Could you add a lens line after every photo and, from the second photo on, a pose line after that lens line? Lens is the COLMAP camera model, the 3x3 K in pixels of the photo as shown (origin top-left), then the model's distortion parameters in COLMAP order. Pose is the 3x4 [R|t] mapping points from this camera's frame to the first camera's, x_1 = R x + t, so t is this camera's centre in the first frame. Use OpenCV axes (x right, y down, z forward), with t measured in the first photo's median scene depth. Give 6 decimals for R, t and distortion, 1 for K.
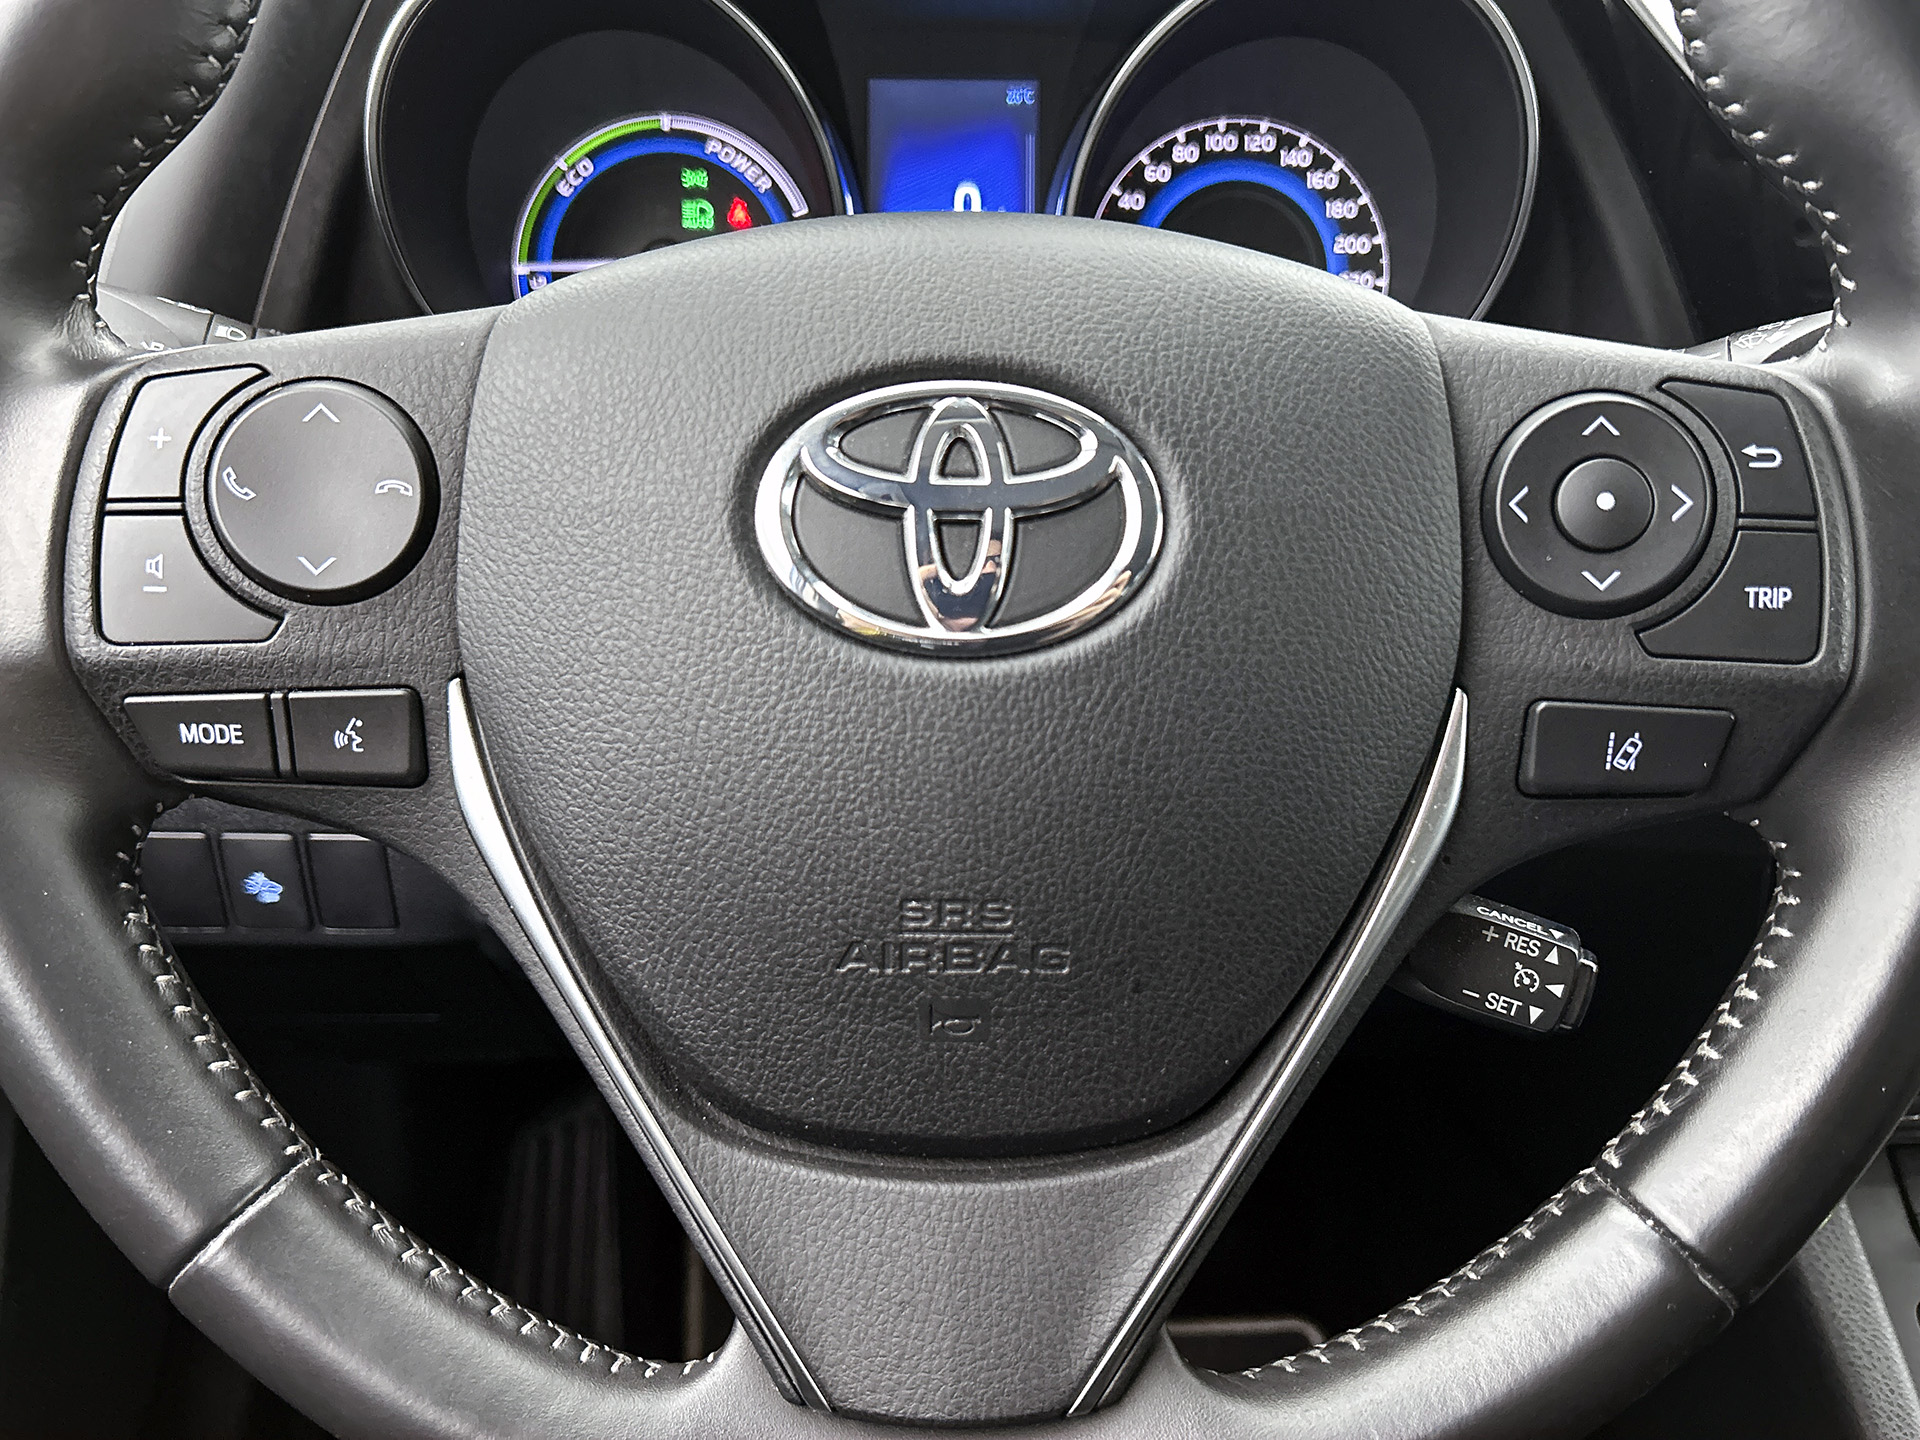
lens RADIAL K [[1611.9, 0, 960.0], [0, 1611.9, 720.0], [0, 0, 1]] dist [0.000762, 0.005695]
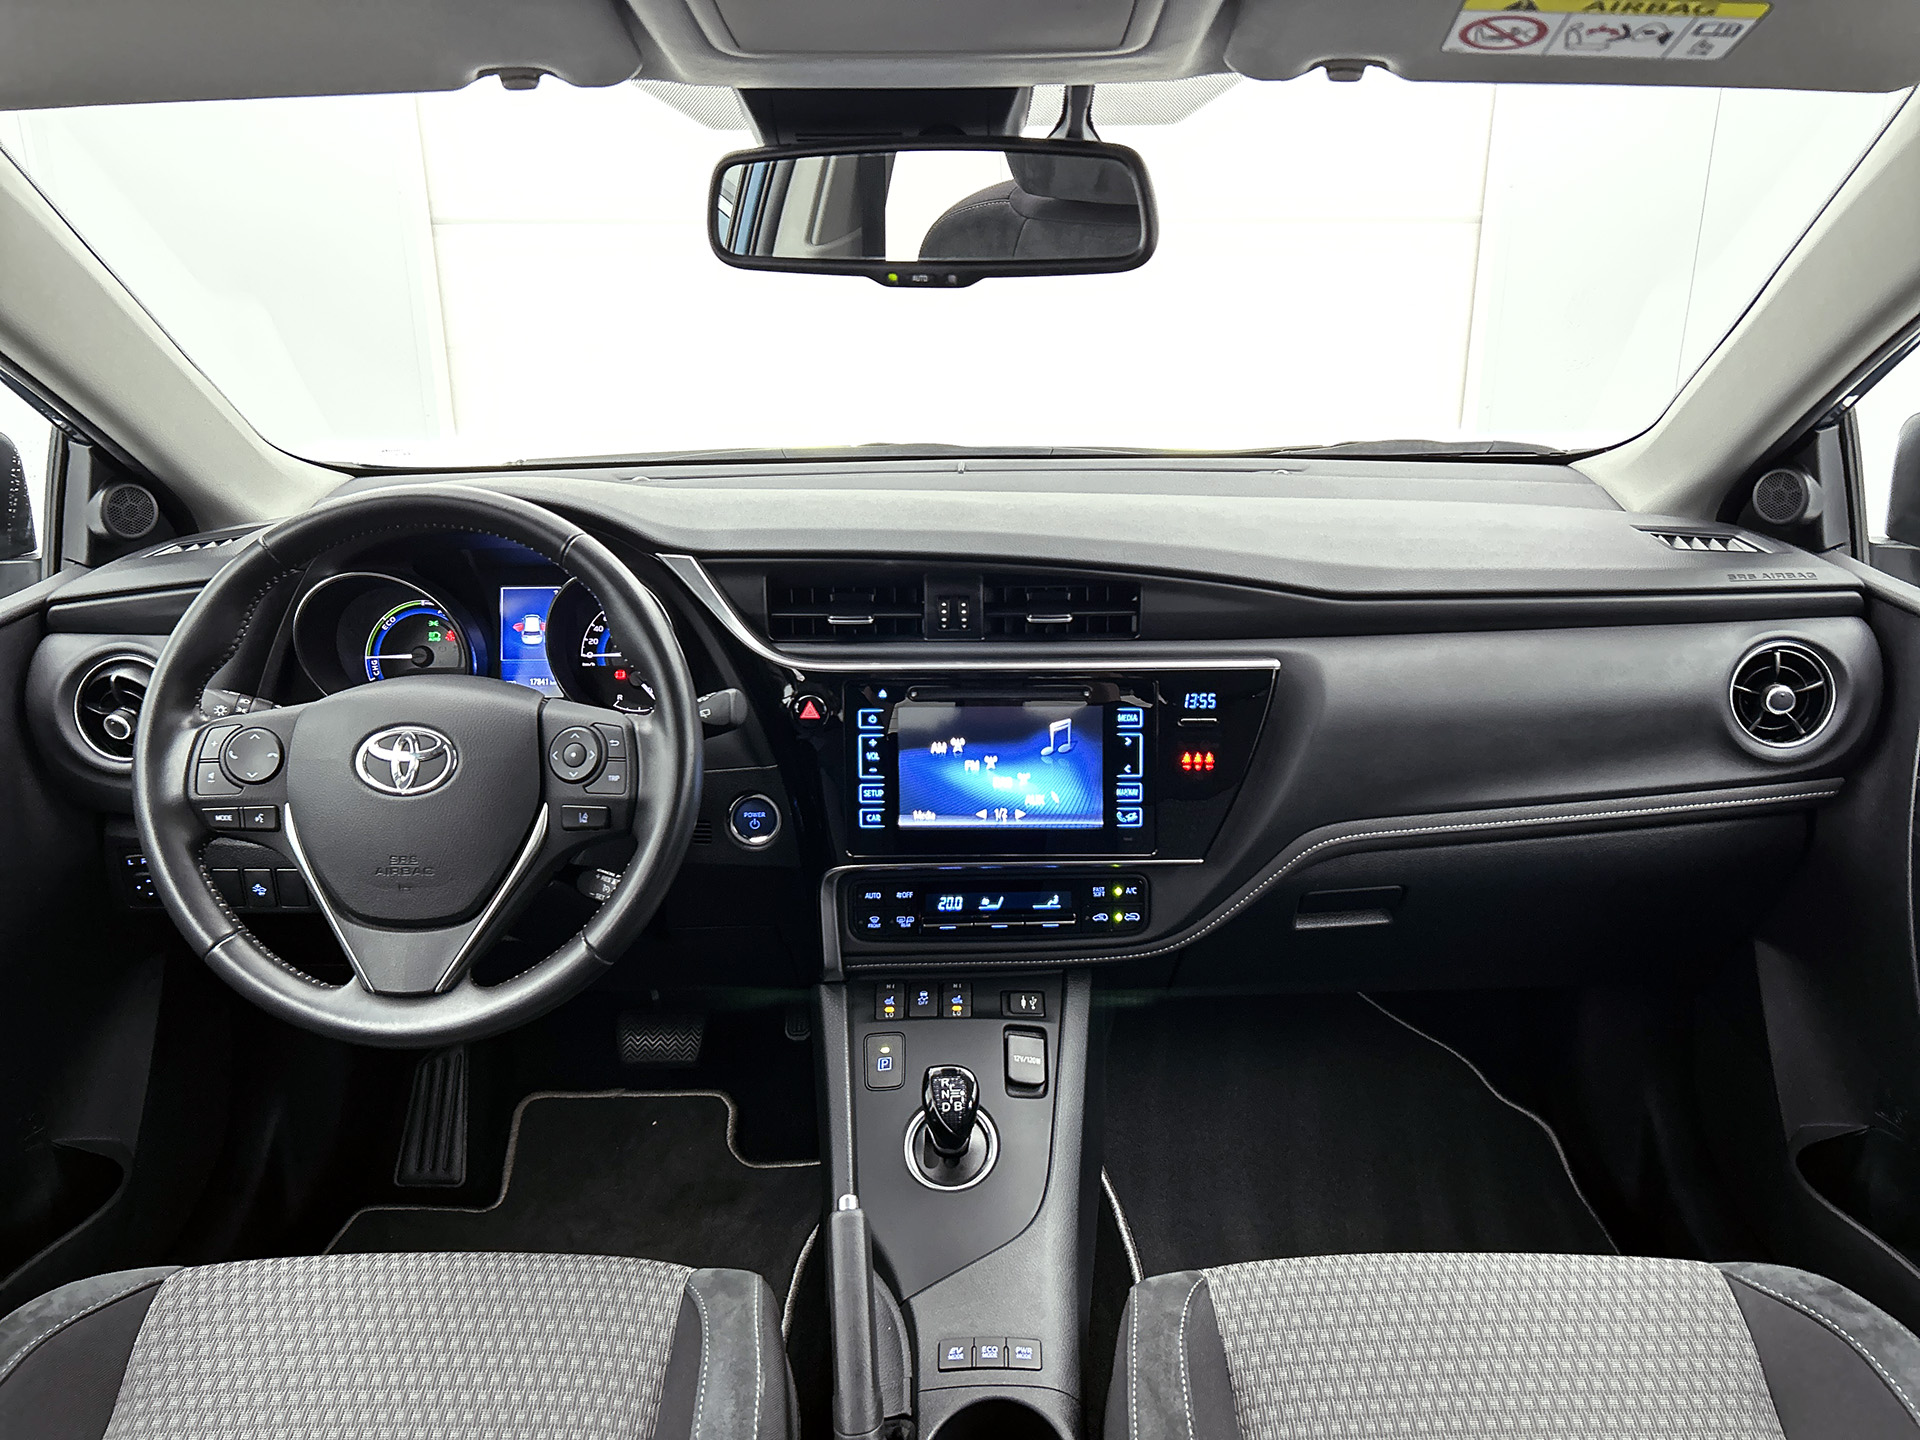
lens RADIAL K [[1490.3, 0, 972.9], [0, 1490.3, 691.4], [0, 0, 1]] dist [0.061804, -0.063808]
pose [[0.999334, -0.012017, -0.034456, 0.825784], [0.007702, 0.992410, -0.122733, 0.093086], [0.035669, 0.122386, 0.991841, -1.449396]]
